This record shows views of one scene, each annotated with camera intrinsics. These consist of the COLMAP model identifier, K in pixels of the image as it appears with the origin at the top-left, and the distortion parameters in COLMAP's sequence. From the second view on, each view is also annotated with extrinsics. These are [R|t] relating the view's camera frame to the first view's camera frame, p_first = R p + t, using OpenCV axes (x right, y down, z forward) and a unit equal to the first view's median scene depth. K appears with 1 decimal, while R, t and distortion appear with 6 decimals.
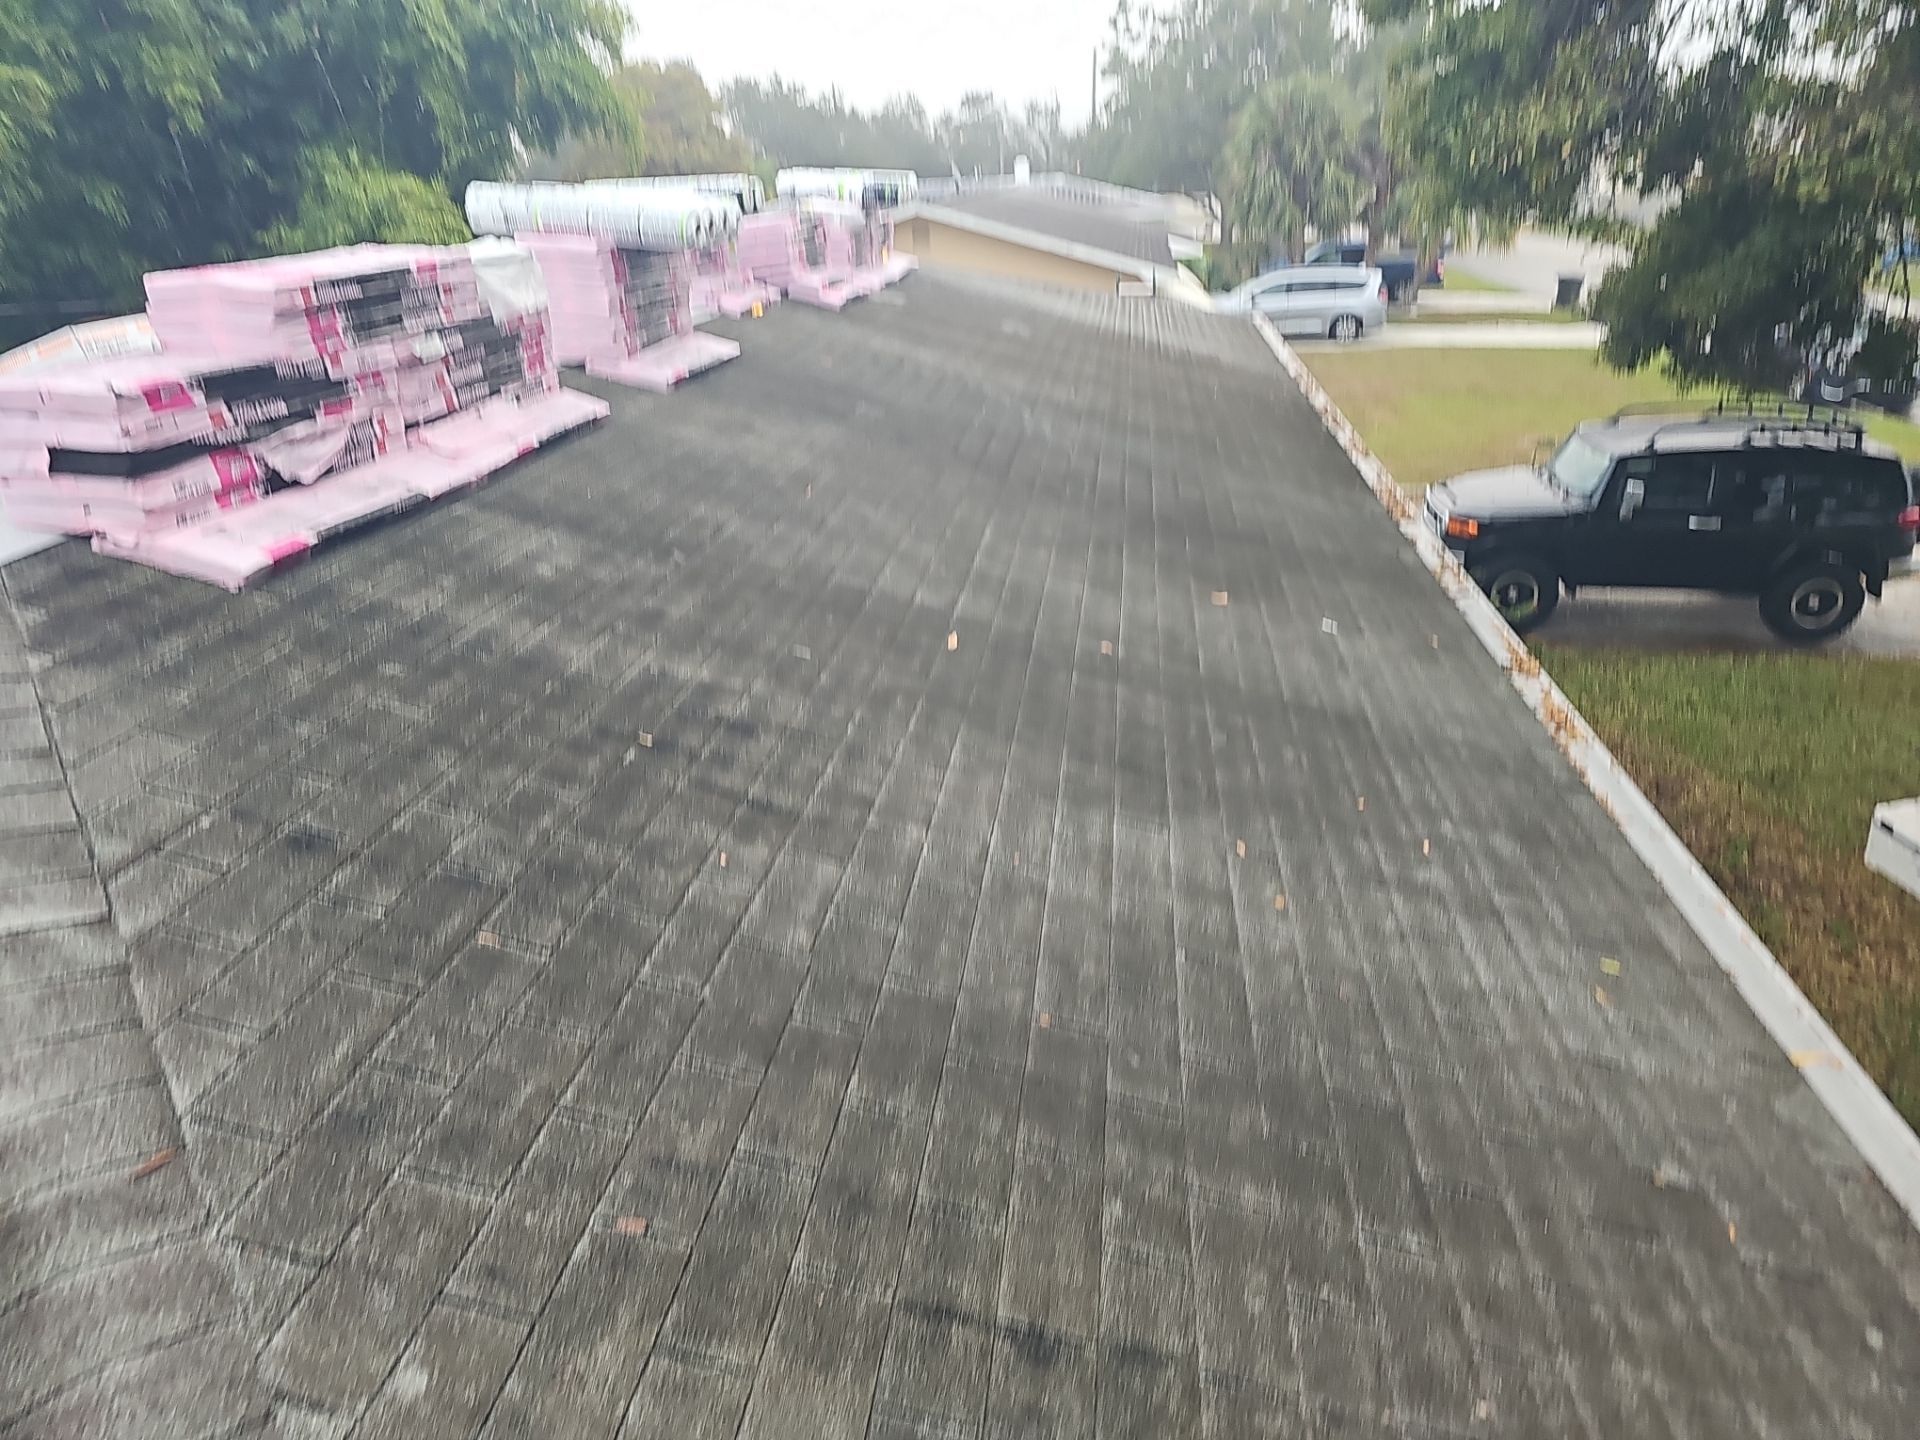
lens RADIAL K [[1242.3, 0, 960.0], [0, 1242.3, 720.0], [0, 0, 1]] dist [0.051345, -0.036793]
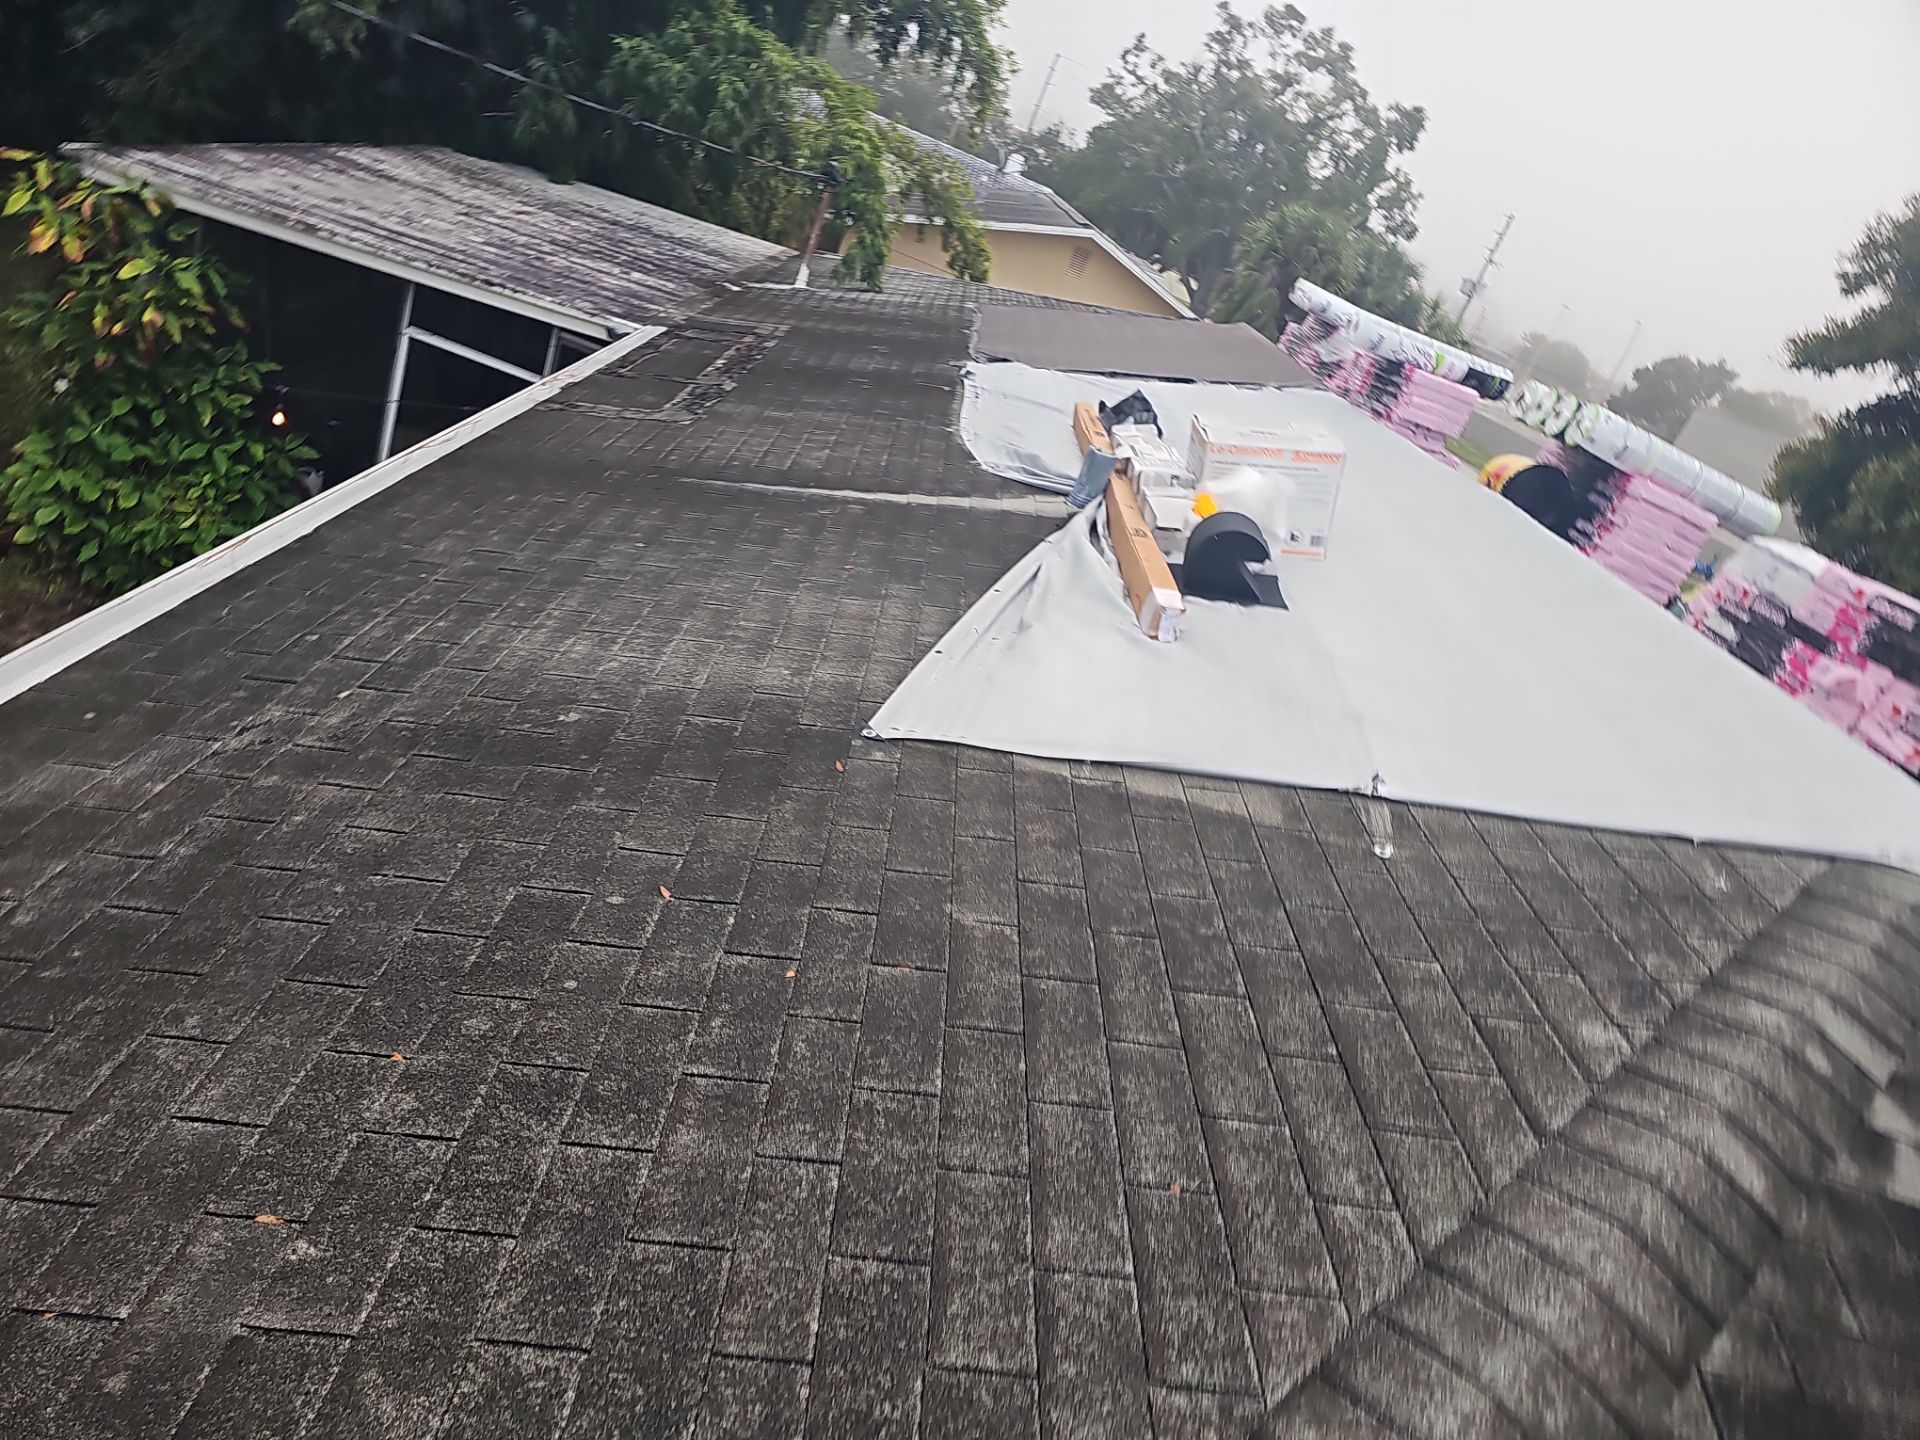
lens RADIAL K [[1238.3, 0, 976.2], [0, 1238.3, 733.2], [0, 0, 1]] dist [0.051828, -0.030677]
pose [[0.915181, 0.313618, 0.253156, -0.947347], [-0.324238, 0.945975, 0.000246, -0.011649], [-0.239403, -0.082308, 0.967425, 0.113763]]
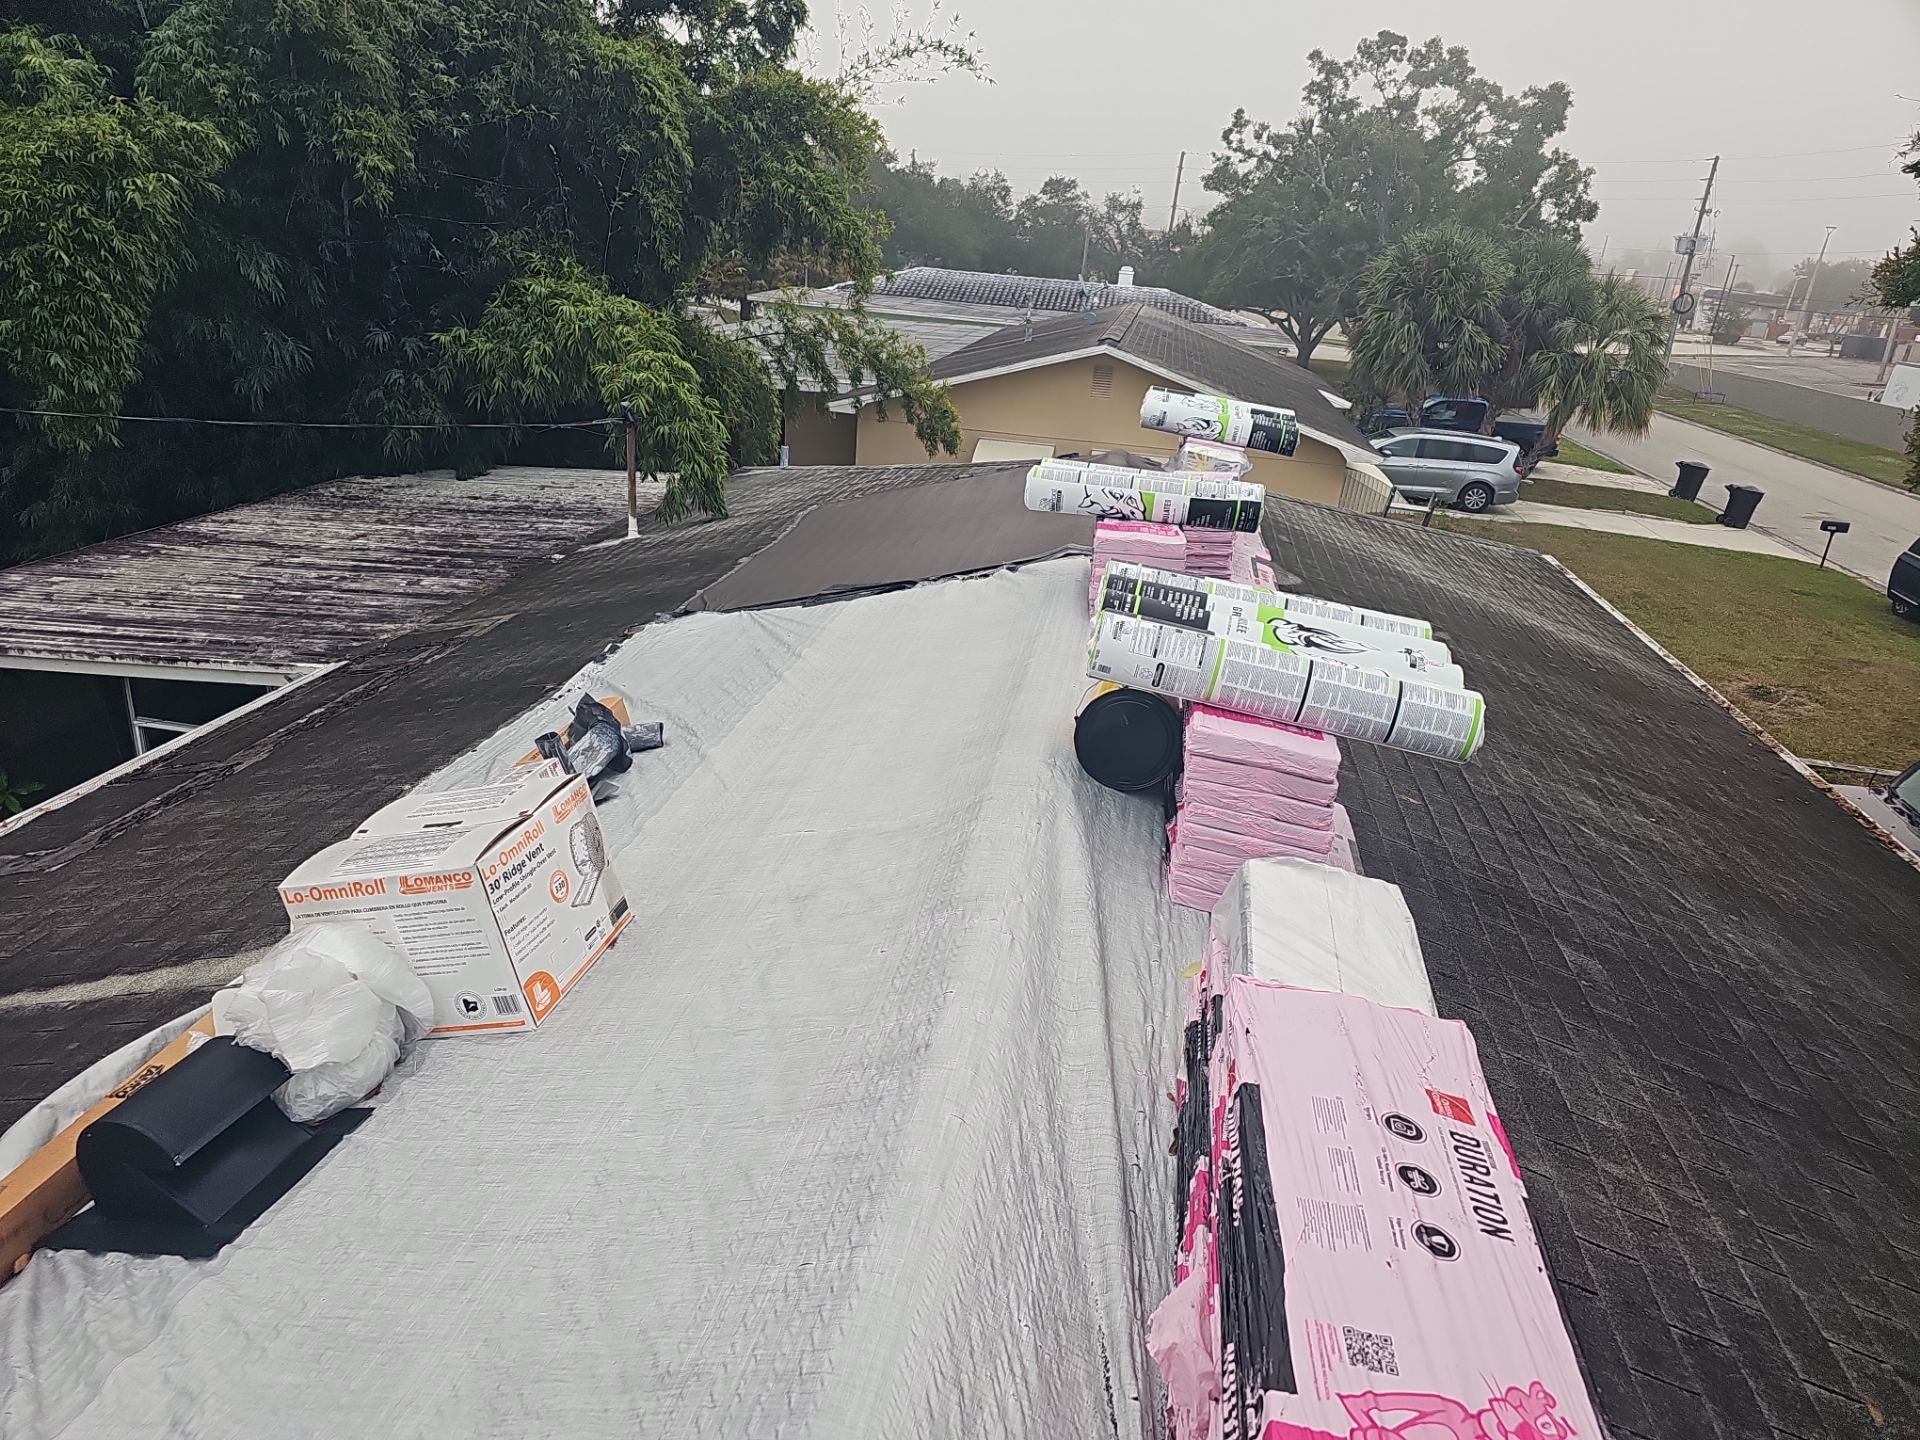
lens RADIAL K [[1243.3, 0, 957.1], [0, 1243.3, 746.8], [0, 0, 1]] dist [0.057349, -0.040701]
pose [[0.991580, 0.129345, 0.006183, -0.422184], [-0.129110, 0.991193, -0.029453, -0.308995], [-0.009938, 0.028407, 0.999547, 0.375642]]
